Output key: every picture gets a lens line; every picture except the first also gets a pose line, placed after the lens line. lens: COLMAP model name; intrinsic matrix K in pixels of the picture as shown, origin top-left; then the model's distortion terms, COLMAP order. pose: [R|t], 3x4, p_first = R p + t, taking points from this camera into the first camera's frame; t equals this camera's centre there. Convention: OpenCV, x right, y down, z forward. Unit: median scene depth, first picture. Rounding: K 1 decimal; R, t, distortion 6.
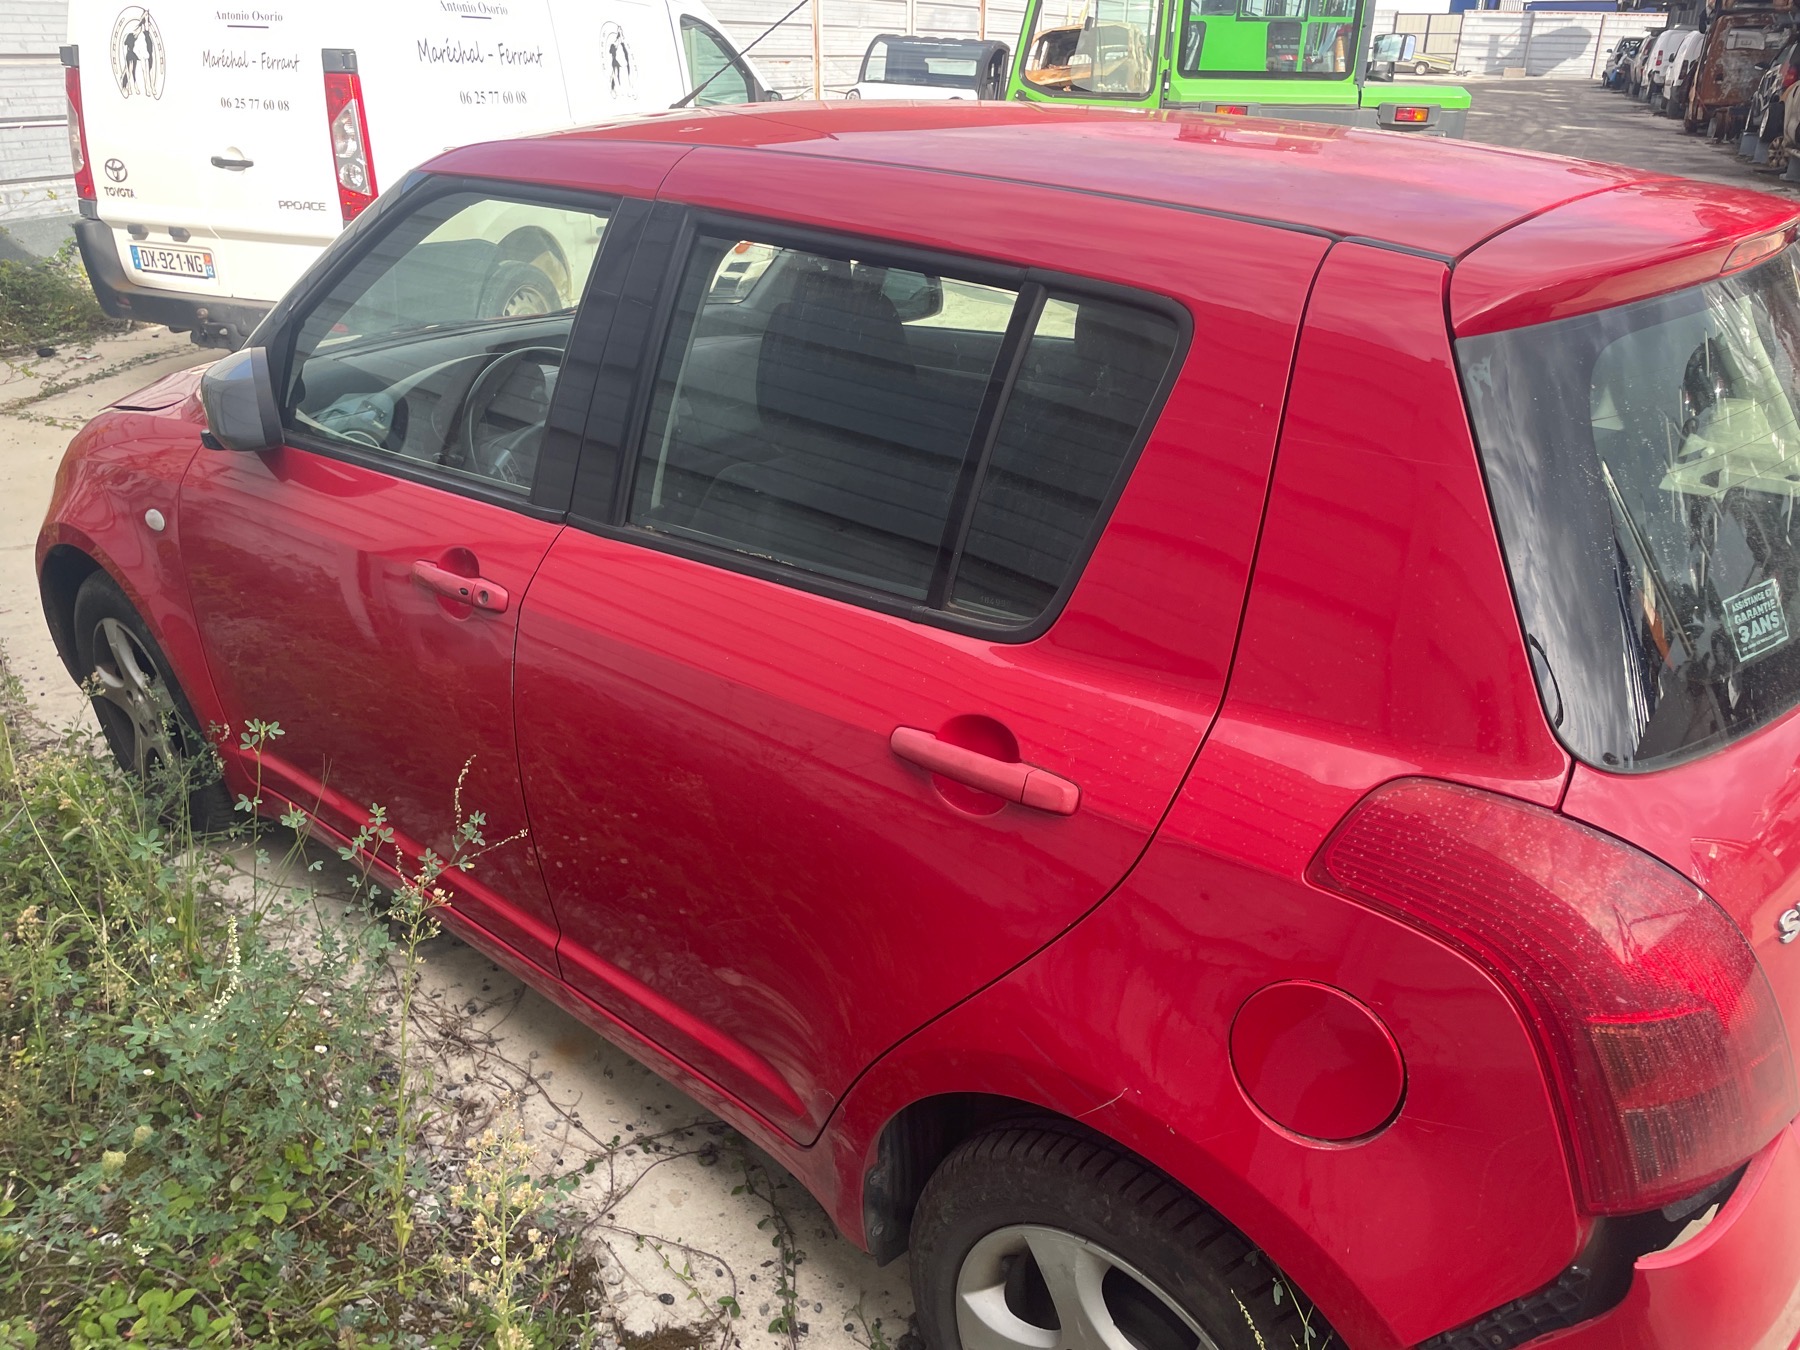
lens RADIAL K [[1376.1, 0, 885.7], [0, 1376.1, 688.7], [0, 0, 1]] dist [0.070975, -0.094798]
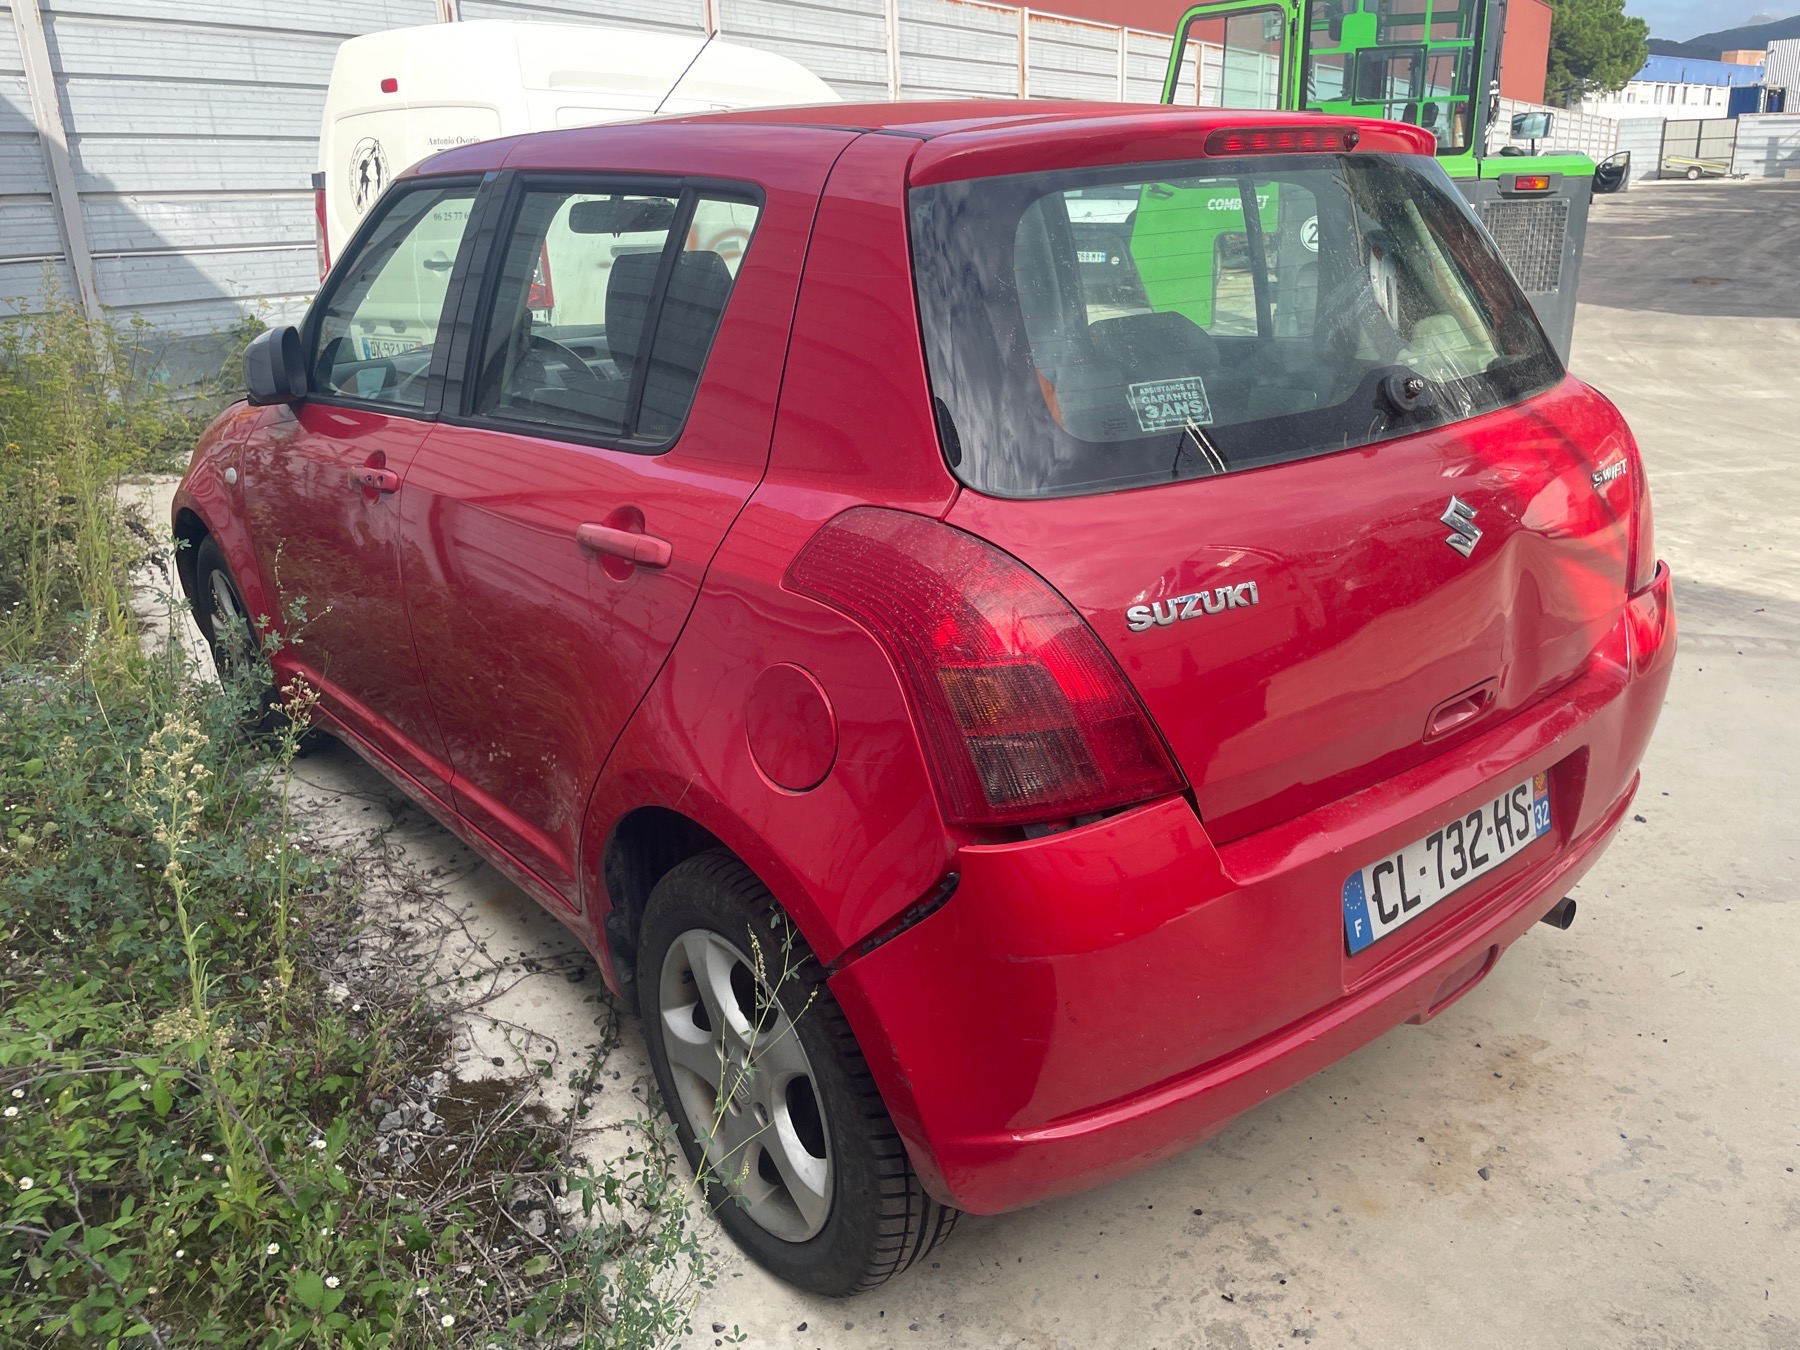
lens RADIAL K [[1376.1, 0, 904.5], [0, 1376.1, 654.1], [0, 0, 1]] dist [0.070975, -0.094798]
pose [[0.985468, 0.011240, -0.169491, 0.341838], [-0.029536, 0.993947, -0.105815, 0.179867], [0.167276, 0.109283, 0.979835, -0.139033]]
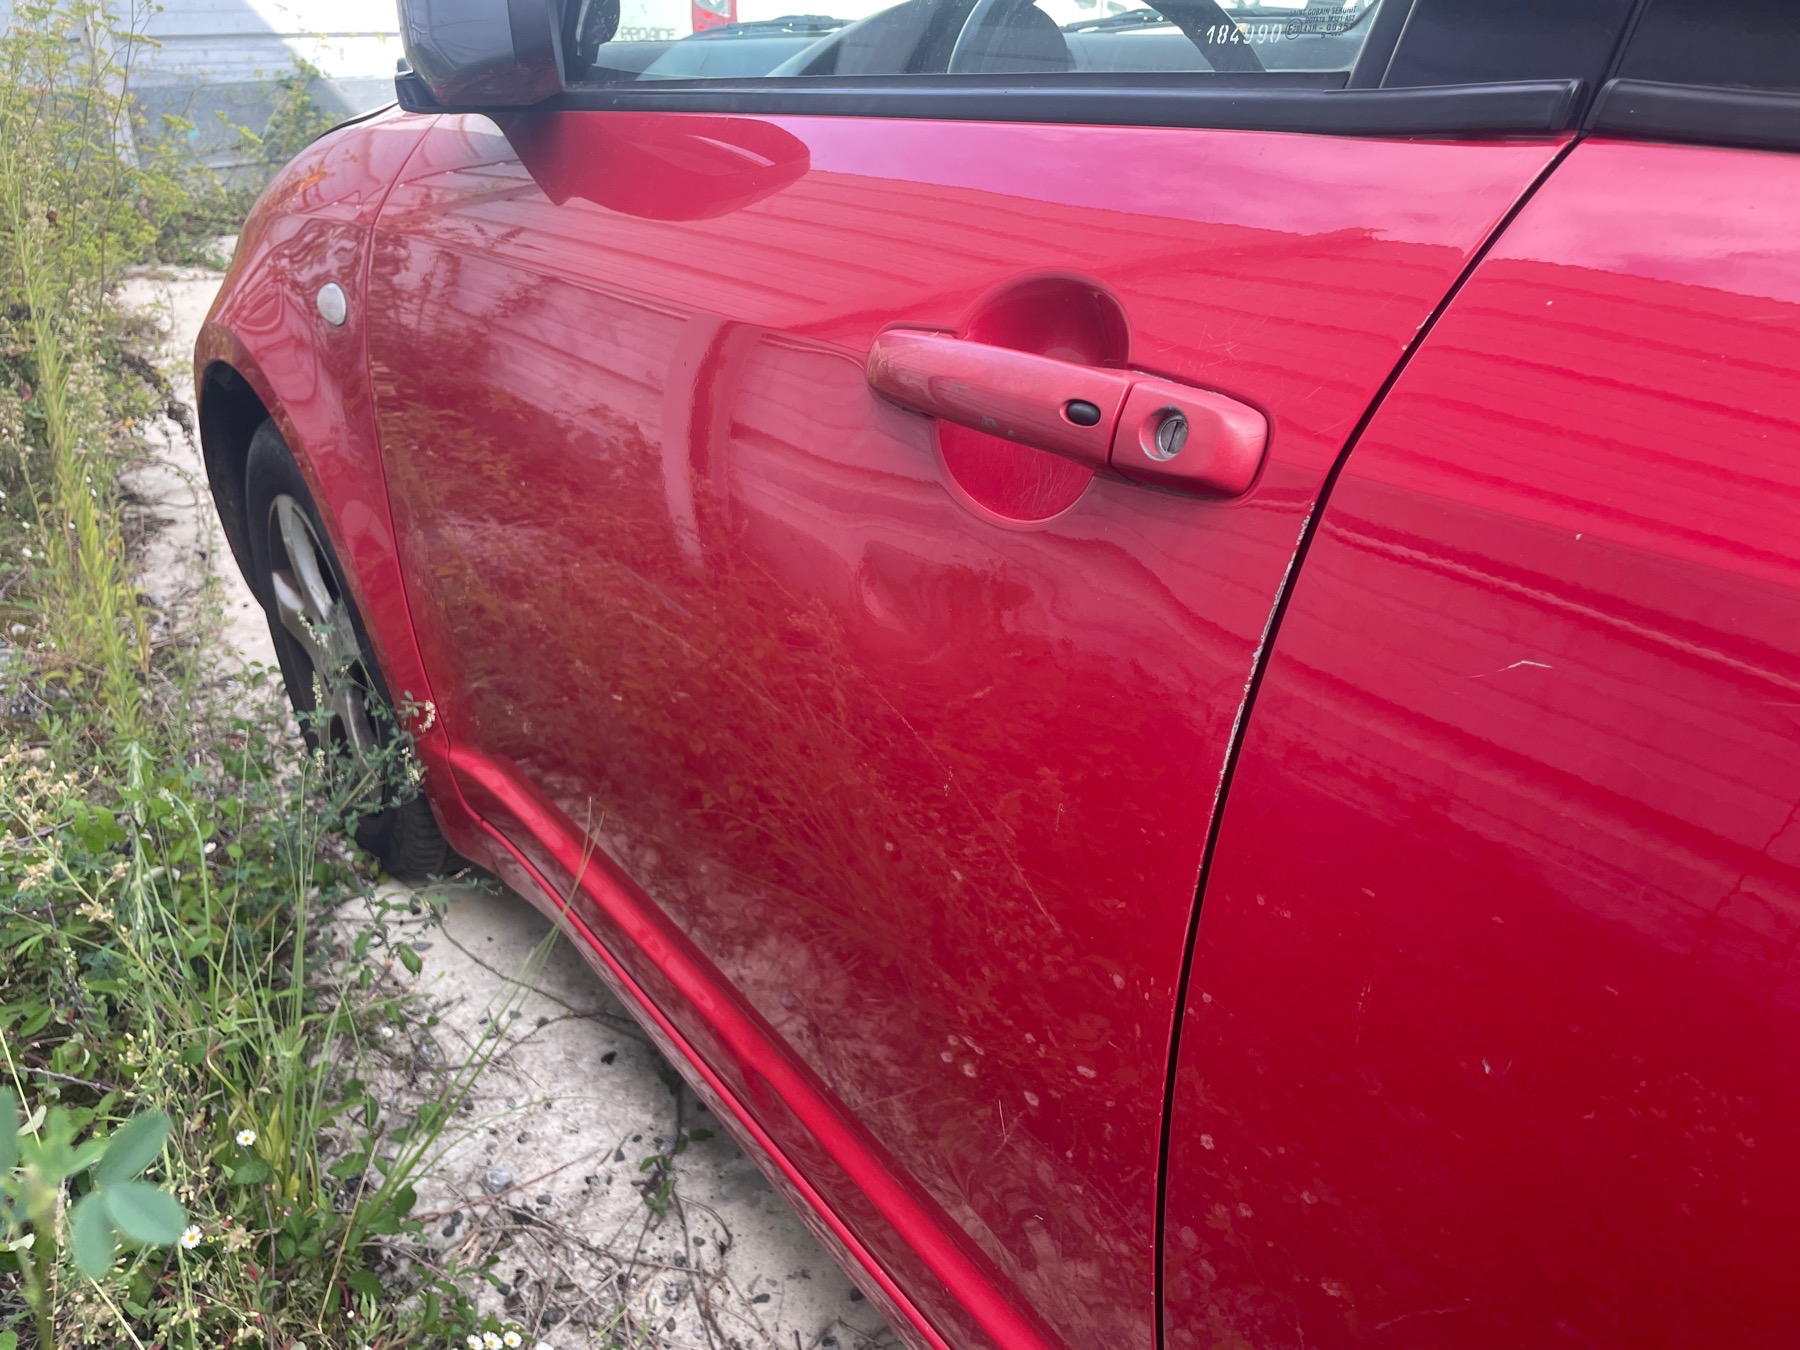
lens RADIAL K [[1376.1, 0, 888.7], [0, 1376.1, 687.8], [0, 0, 1]] dist [0.070975, -0.094798]
pose [[0.976476, 0.103661, -0.189072, -0.241259], [-0.099158, 0.994519, 0.033151, -0.017895], [0.191472, -0.013623, 0.981404, 0.610388]]
